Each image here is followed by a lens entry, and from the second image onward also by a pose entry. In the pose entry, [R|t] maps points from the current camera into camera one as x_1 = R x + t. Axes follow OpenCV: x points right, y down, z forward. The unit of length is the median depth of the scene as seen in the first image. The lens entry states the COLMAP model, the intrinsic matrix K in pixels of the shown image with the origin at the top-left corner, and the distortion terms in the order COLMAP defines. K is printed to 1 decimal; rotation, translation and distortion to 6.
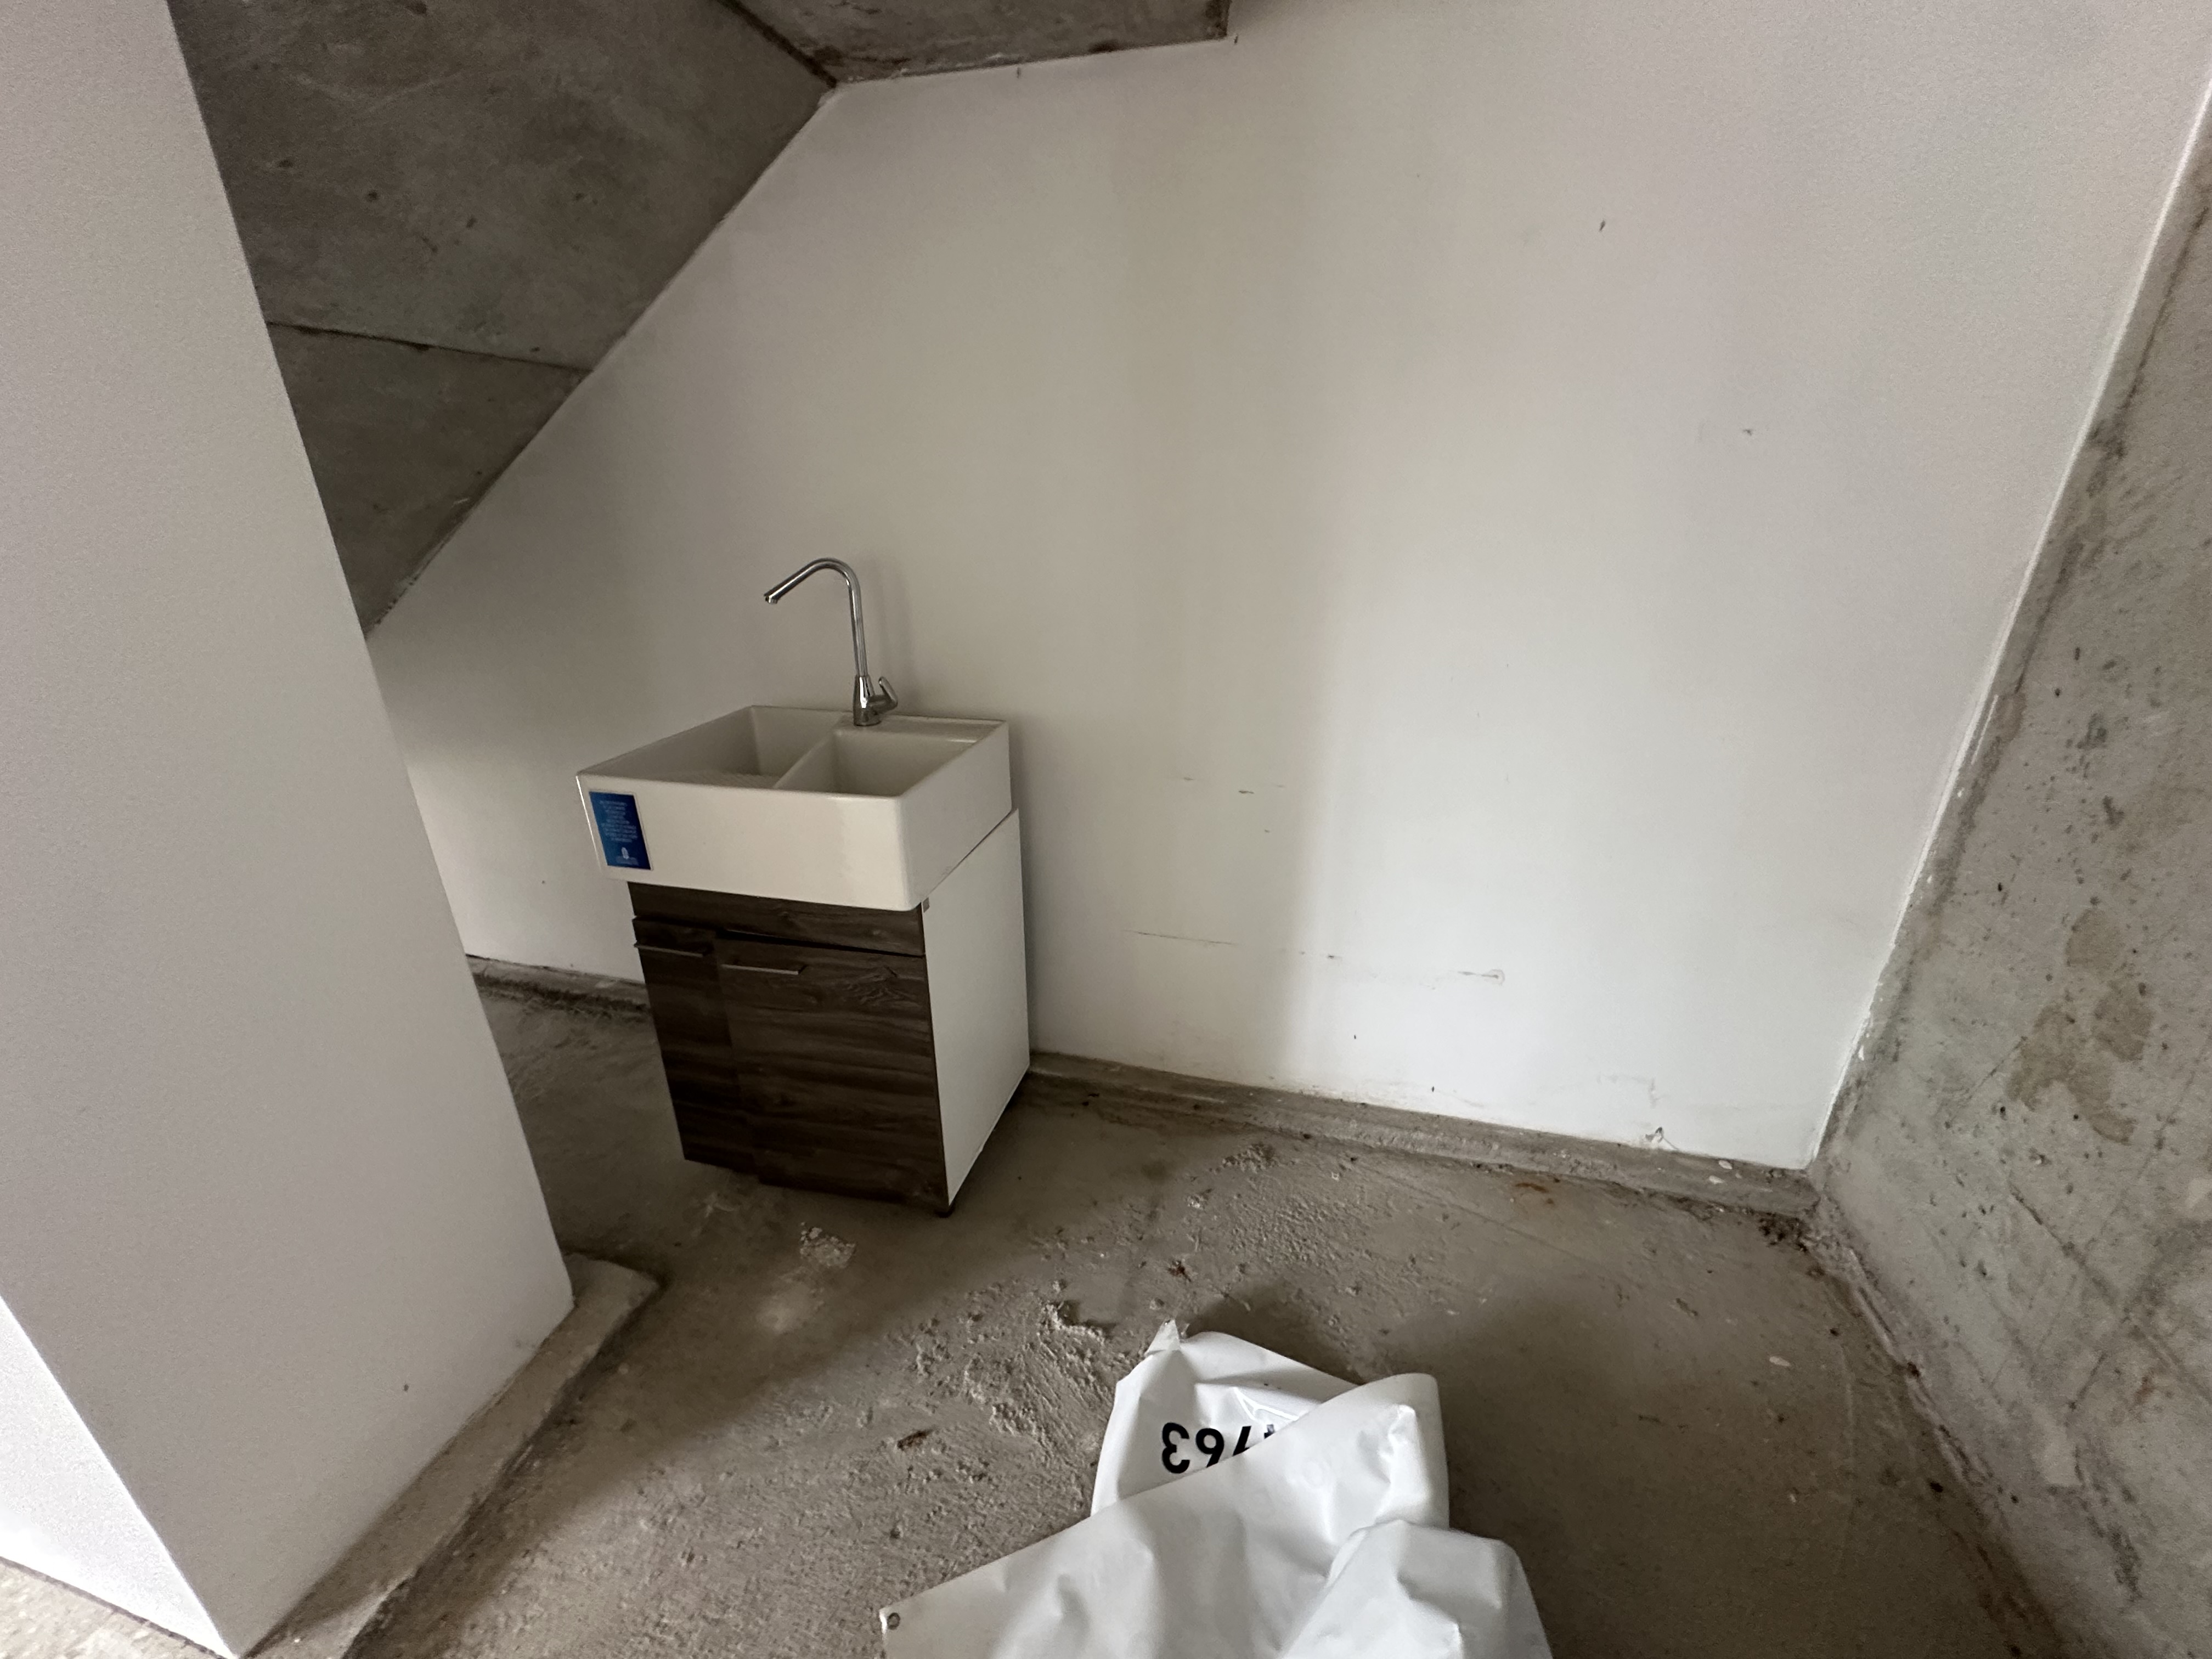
lens RADIAL K [[882.9, 0, 1106.9], [0, 882.9, 825.5], [0, 0, 1]] dist [-0.002953, 0.000436]
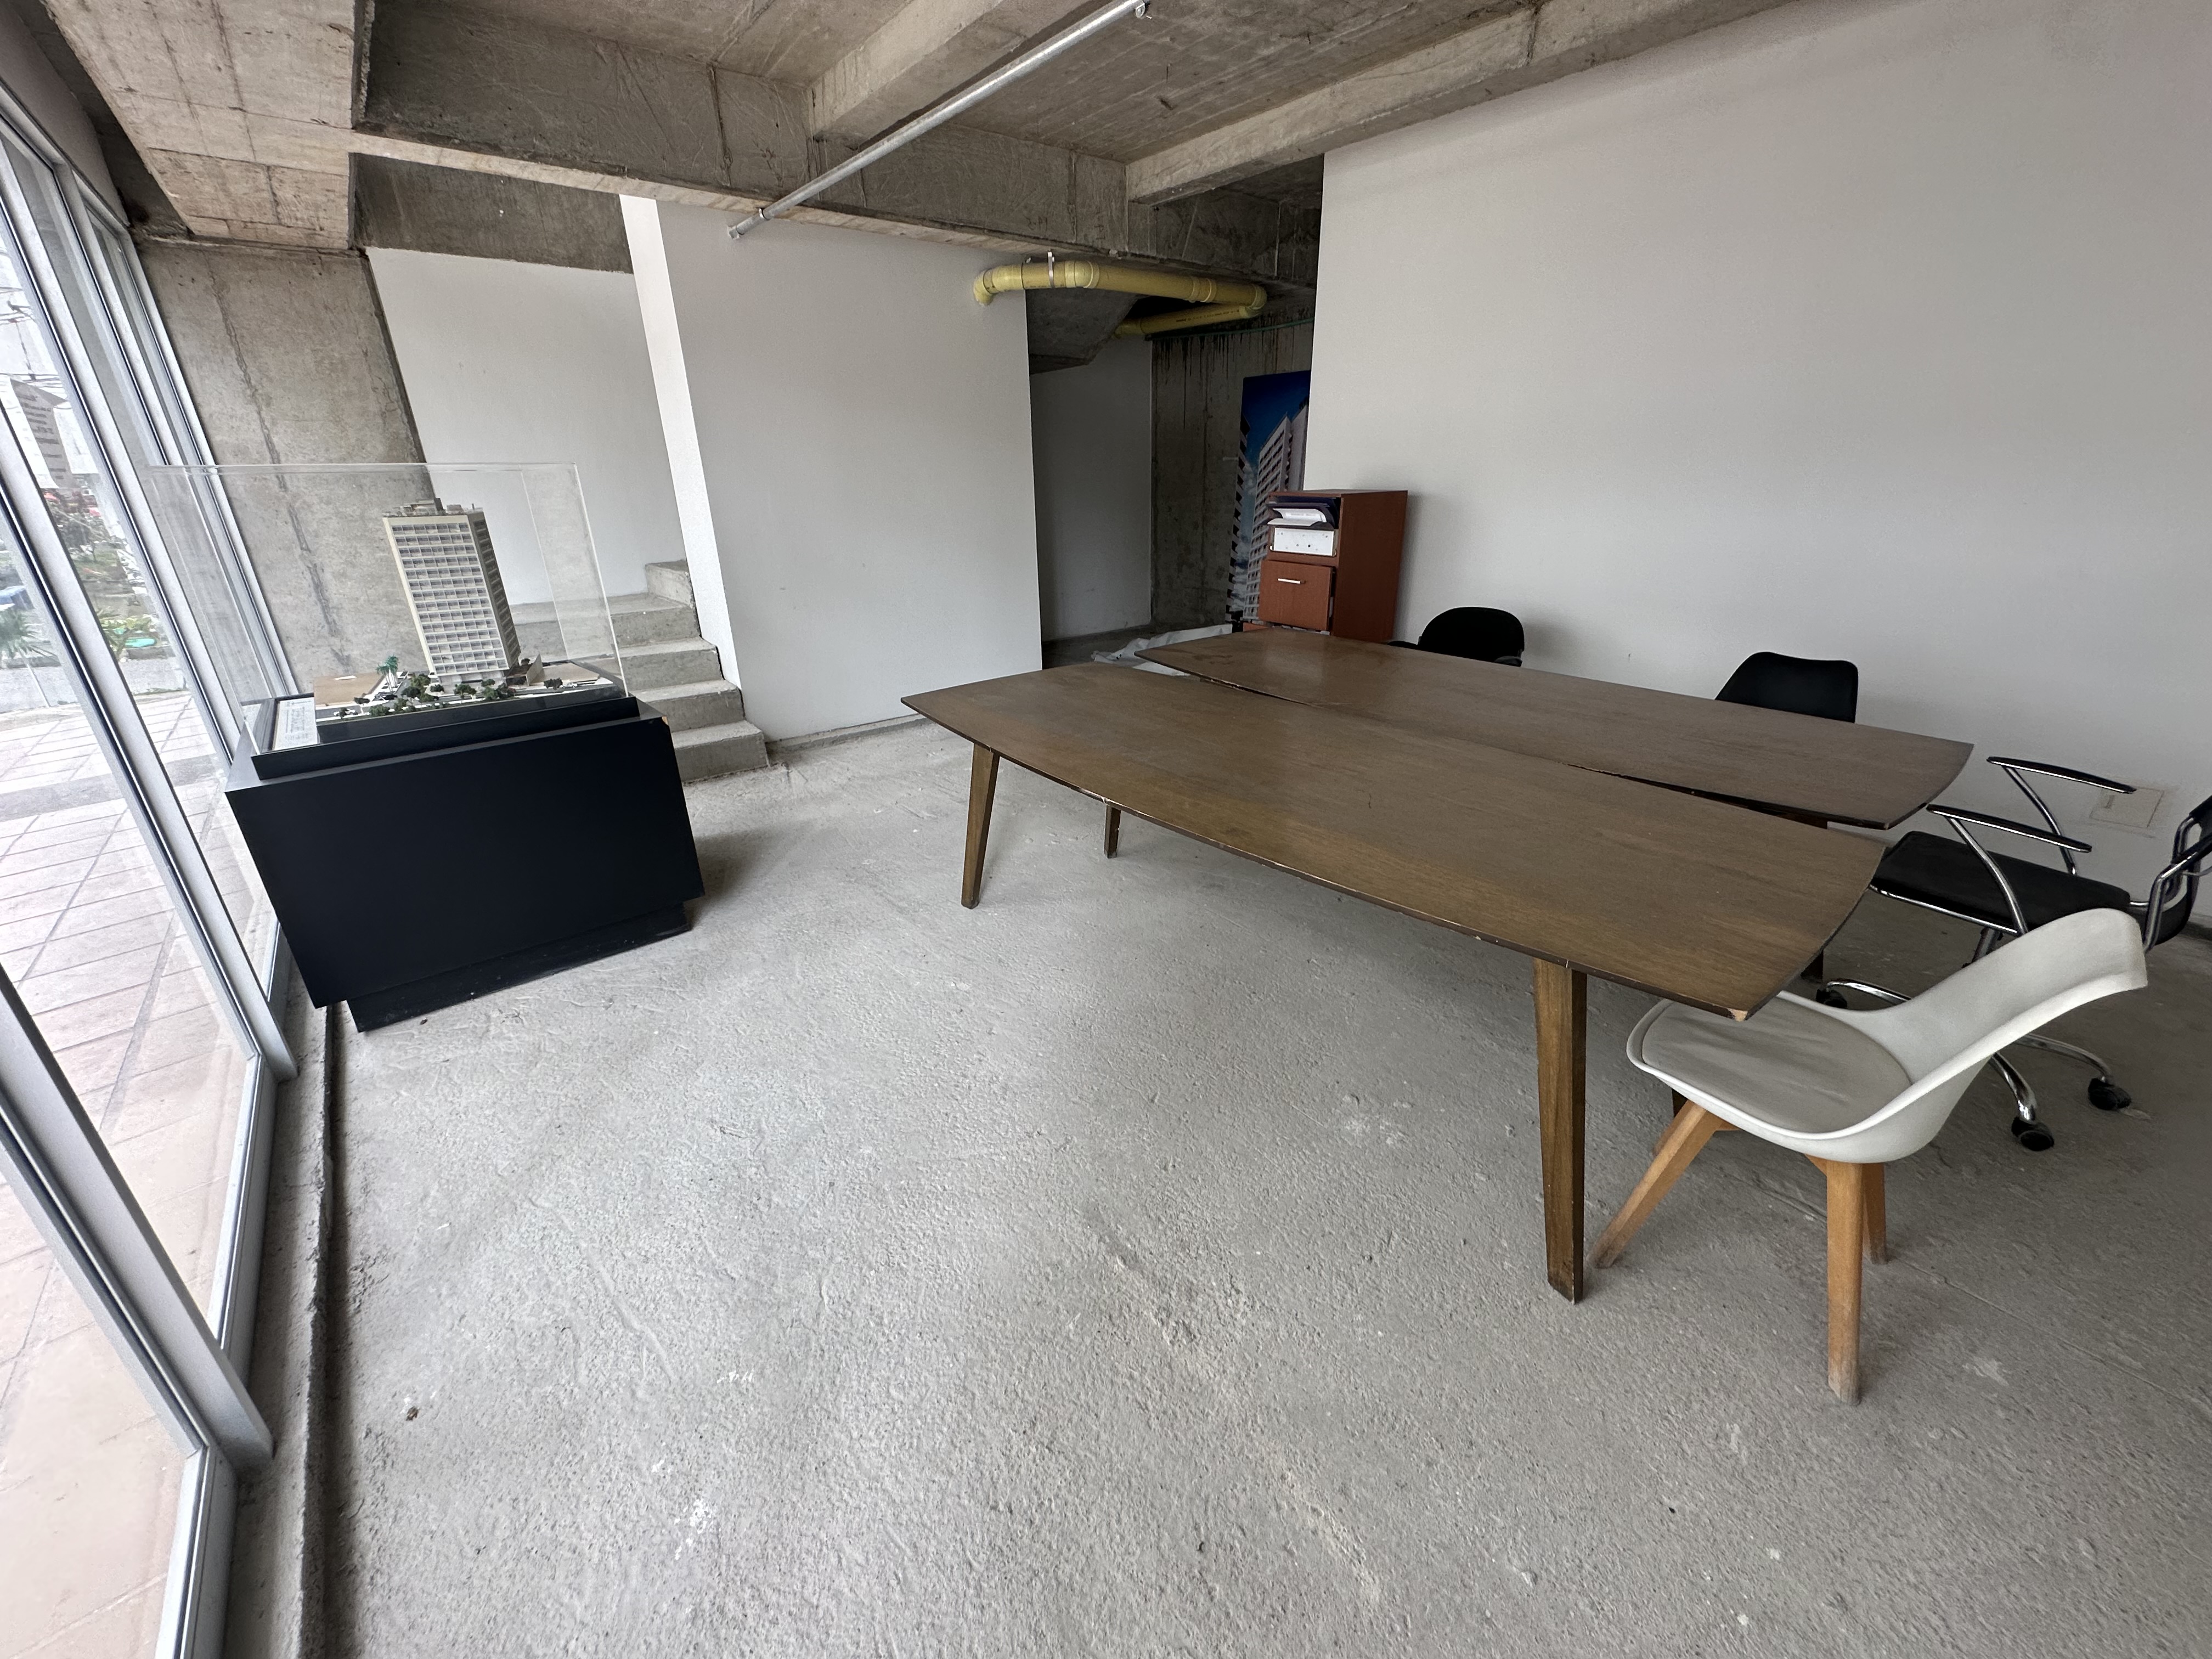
lens RADIAL K [[881.7, 0, 1105.8], [0, 881.7, 826.4], [0, 0, 1]] dist [-0.002584, 0.000419]
pose [[0.589470, -0.313205, 0.744599, -3.806639], [0.313079, 0.938308, 0.146834, 0.806999], [-0.744652, 0.146564, 0.651162, -2.024706]]
